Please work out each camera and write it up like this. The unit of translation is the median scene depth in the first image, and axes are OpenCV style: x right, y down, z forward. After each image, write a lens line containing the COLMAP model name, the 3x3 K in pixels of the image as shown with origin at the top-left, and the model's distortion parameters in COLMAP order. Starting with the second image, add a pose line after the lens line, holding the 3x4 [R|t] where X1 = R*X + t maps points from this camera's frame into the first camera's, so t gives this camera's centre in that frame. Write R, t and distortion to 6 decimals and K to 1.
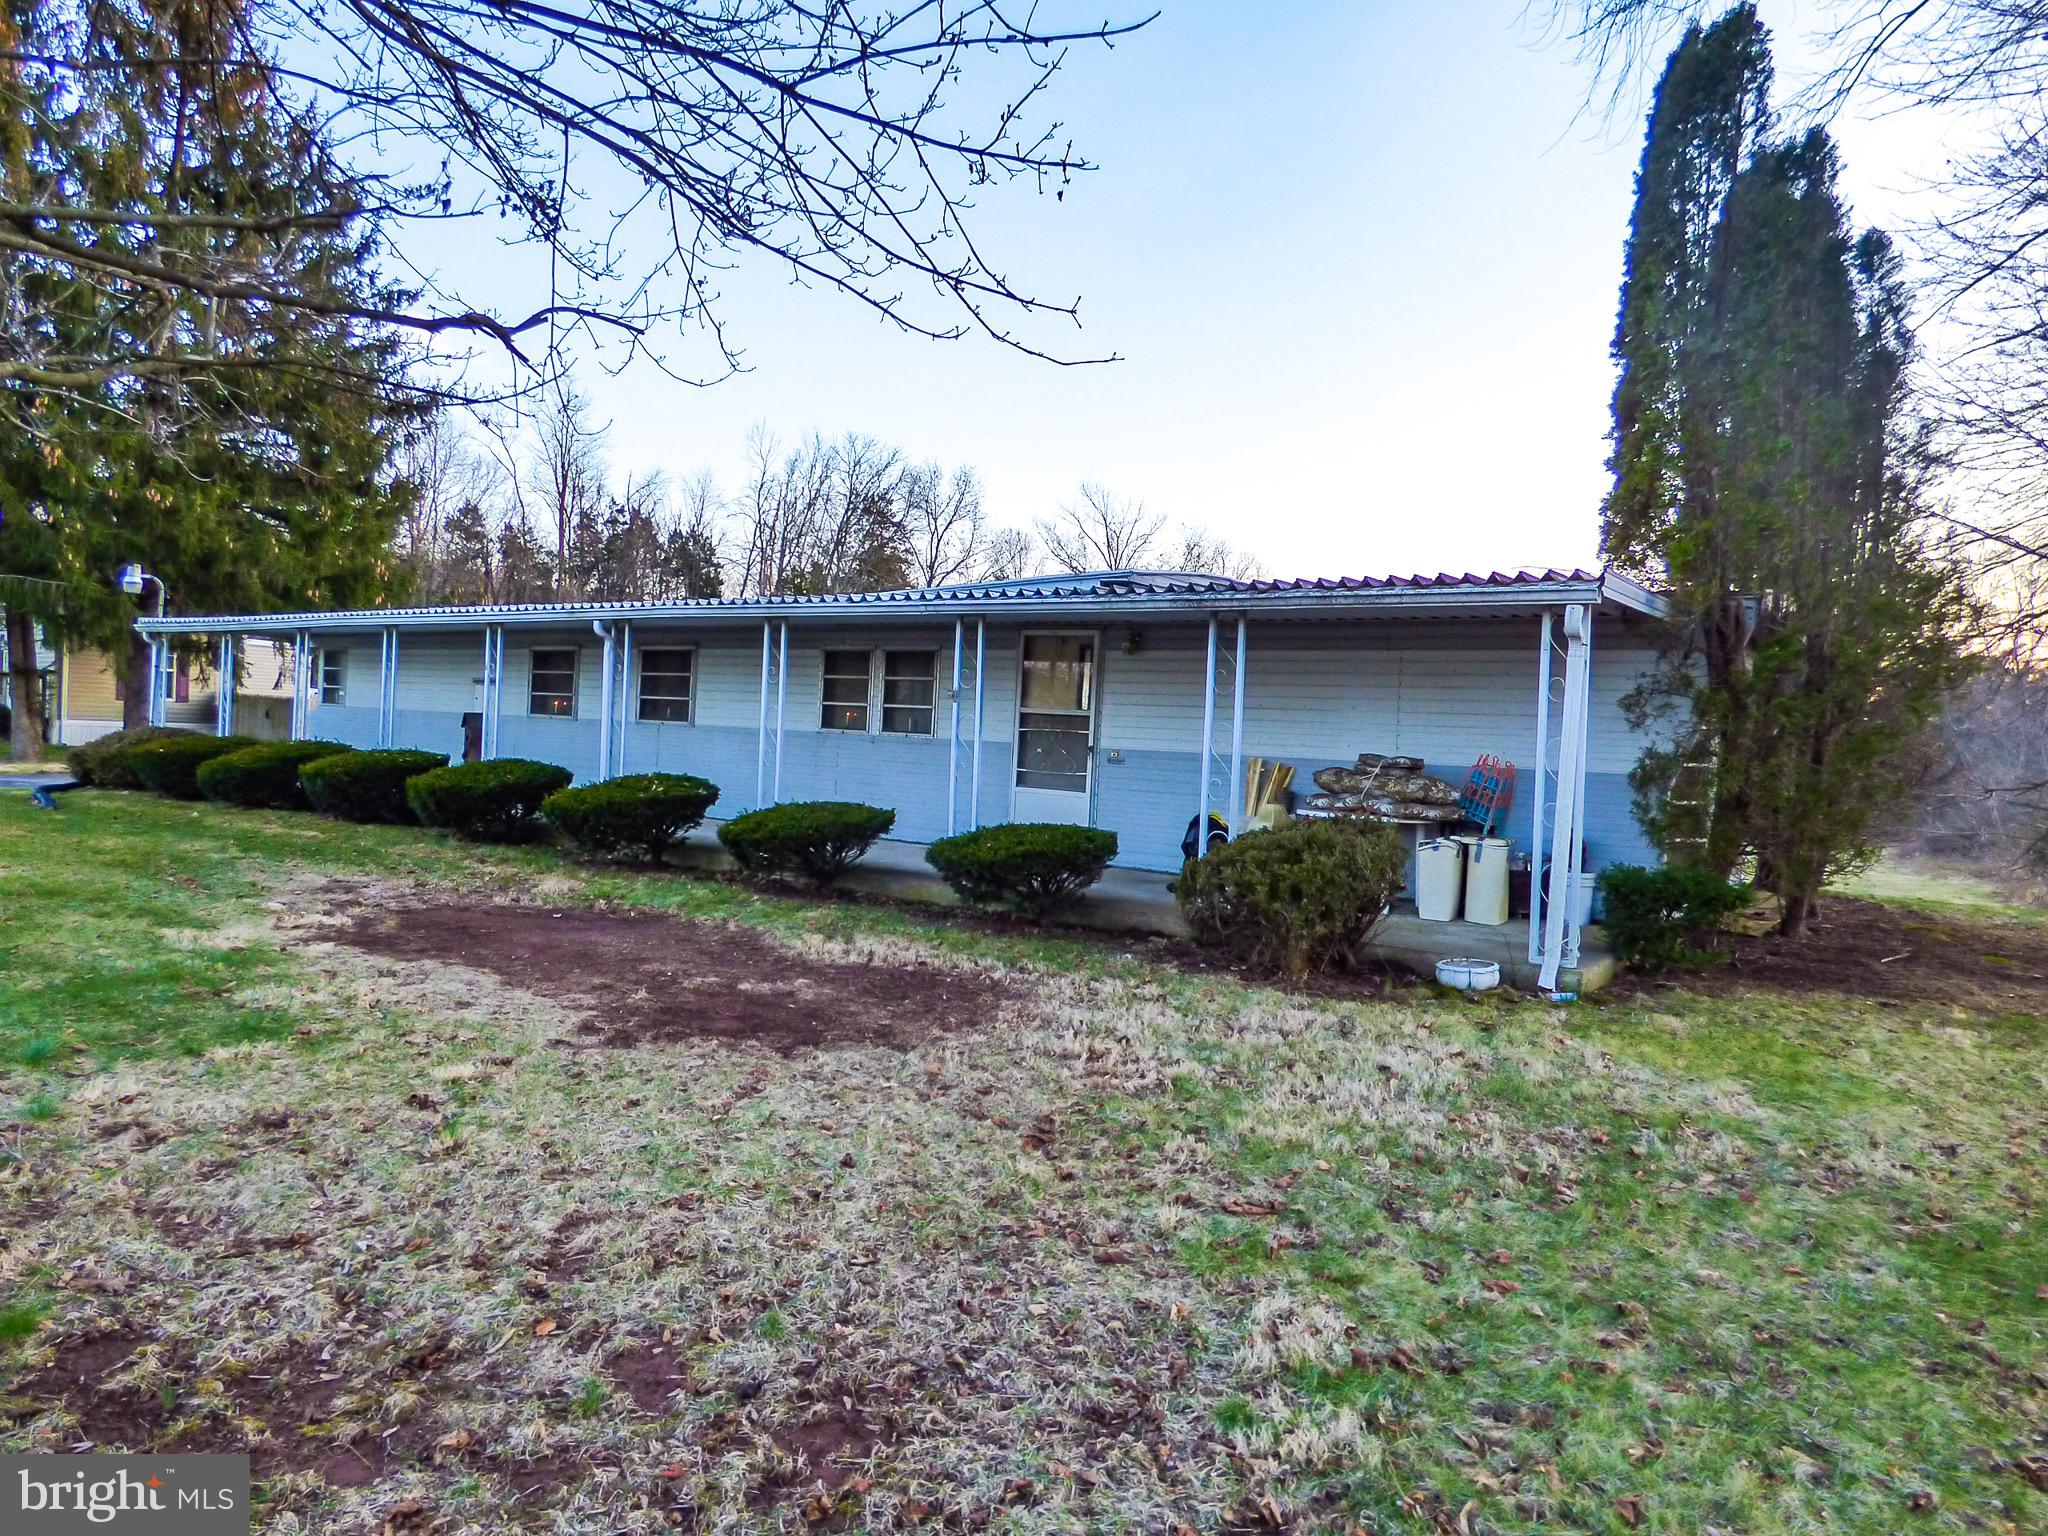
lens RADIAL K [[1322.3, 0, 1028.5], [0, 1322.3, 757.4], [0, 0, 1]] dist [-0.001264, -0.020192]
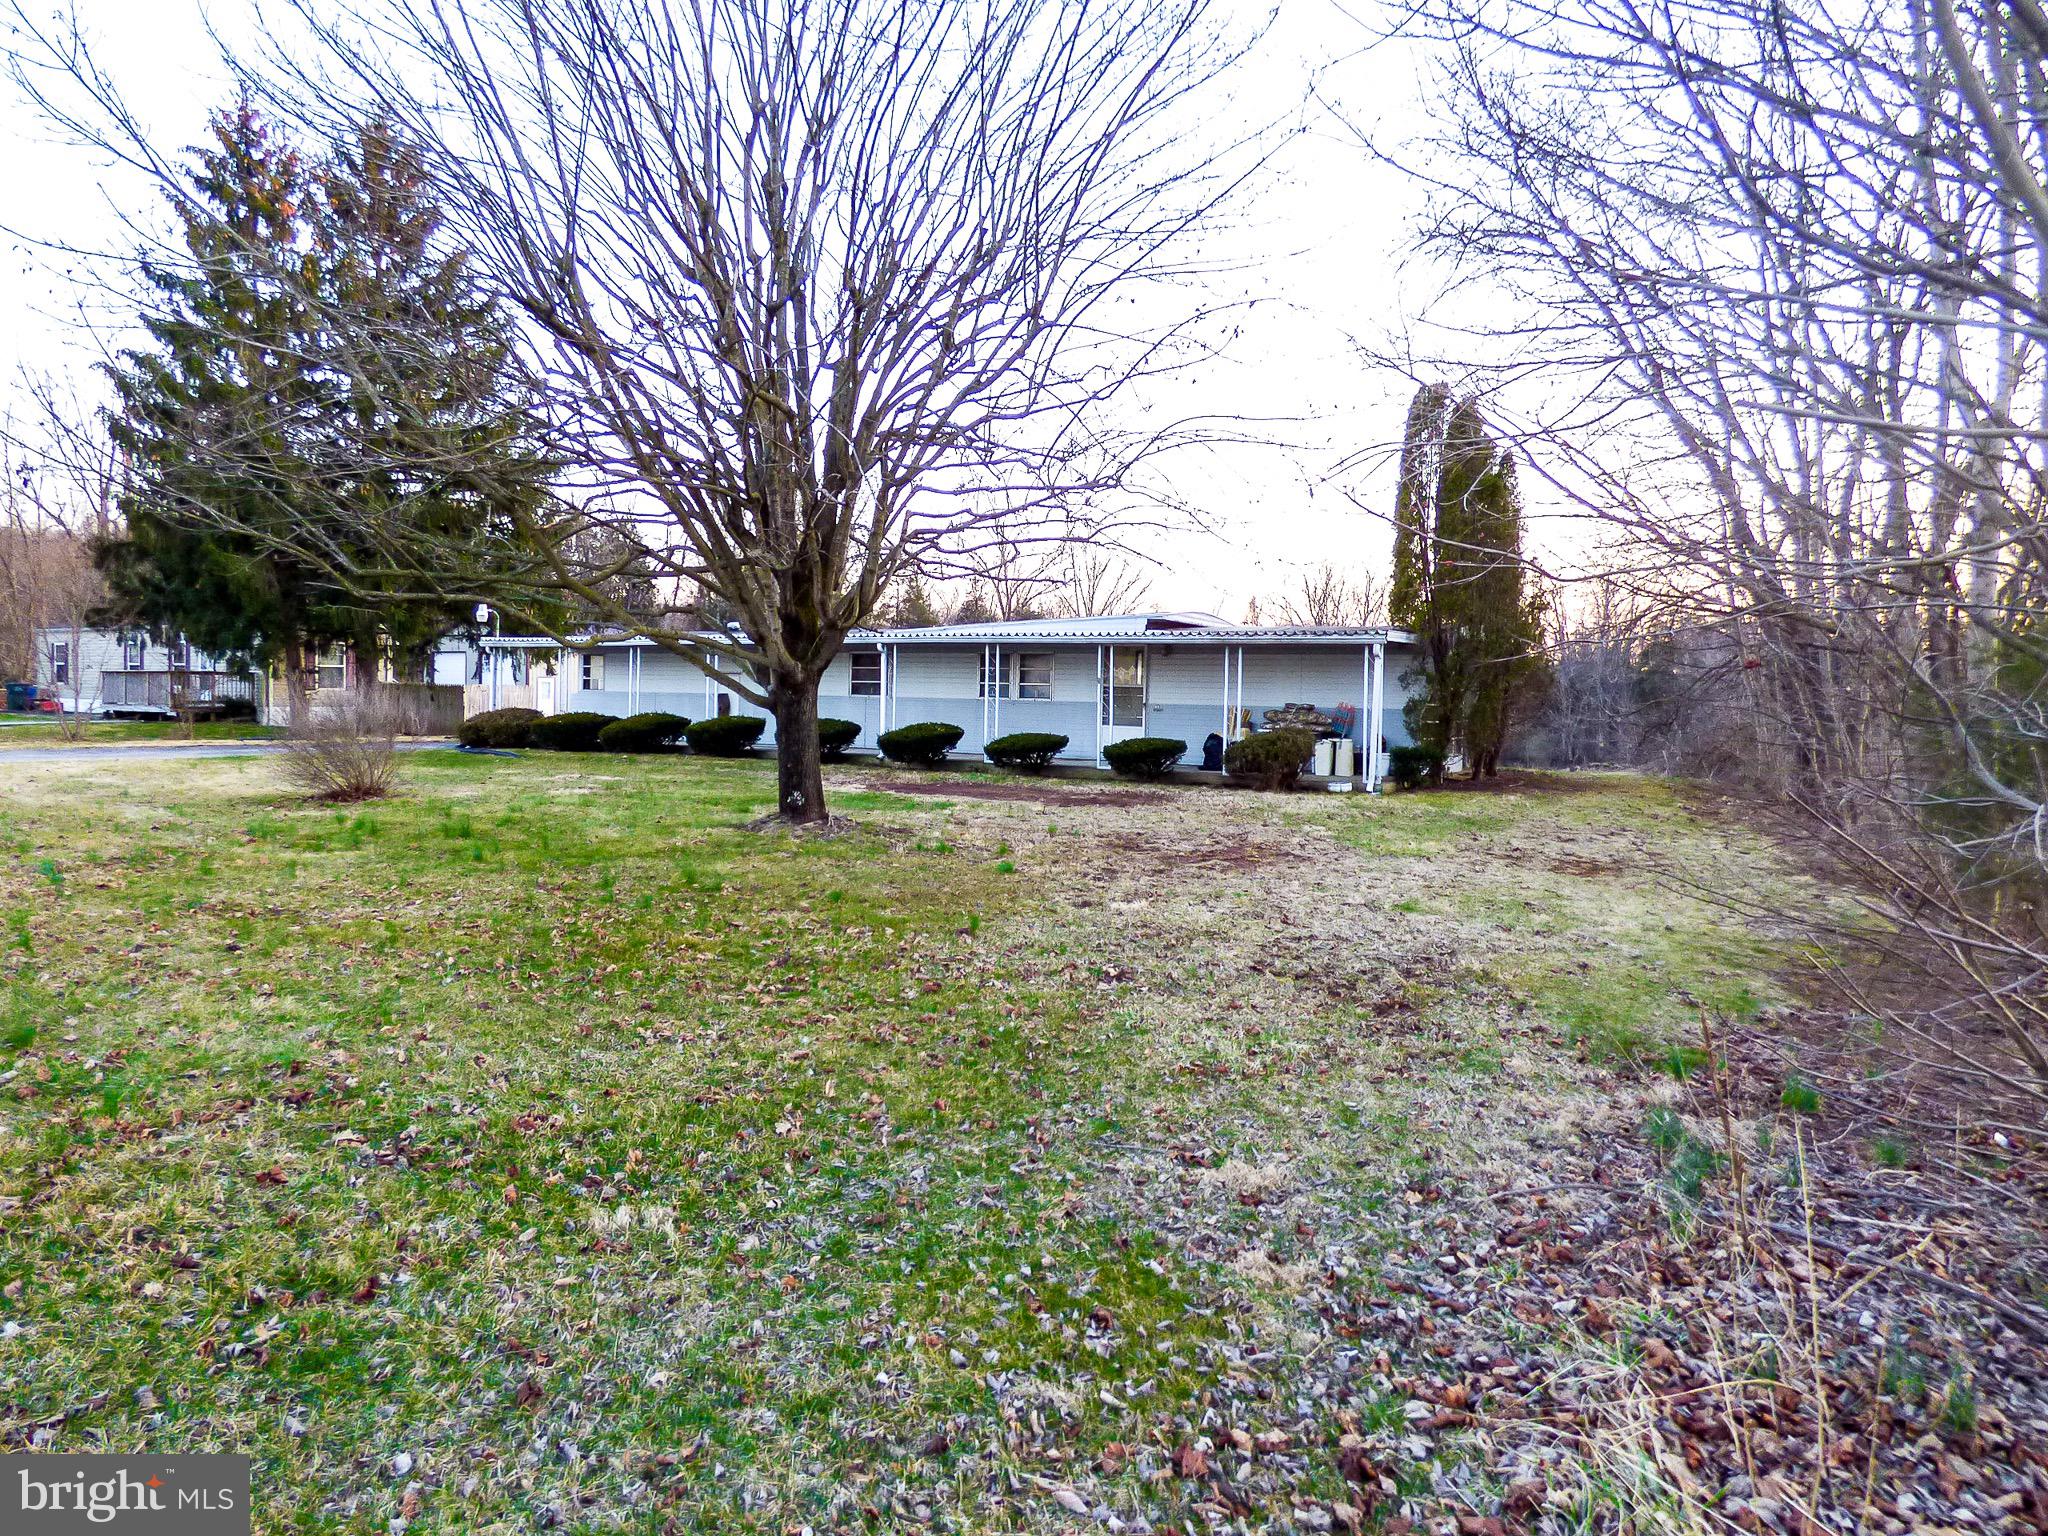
lens RADIAL K [[1322.3, 0, 1028.5], [0, 1322.3, 757.4], [0, 0, 1]] dist [-0.001264, -0.020192]
pose [[0.992637, -0.029615, 0.117450, -0.467844], [0.026256, 0.999204, 0.030044, 0.010575], [-0.118246, -0.026739, 0.992624, -1.216604]]
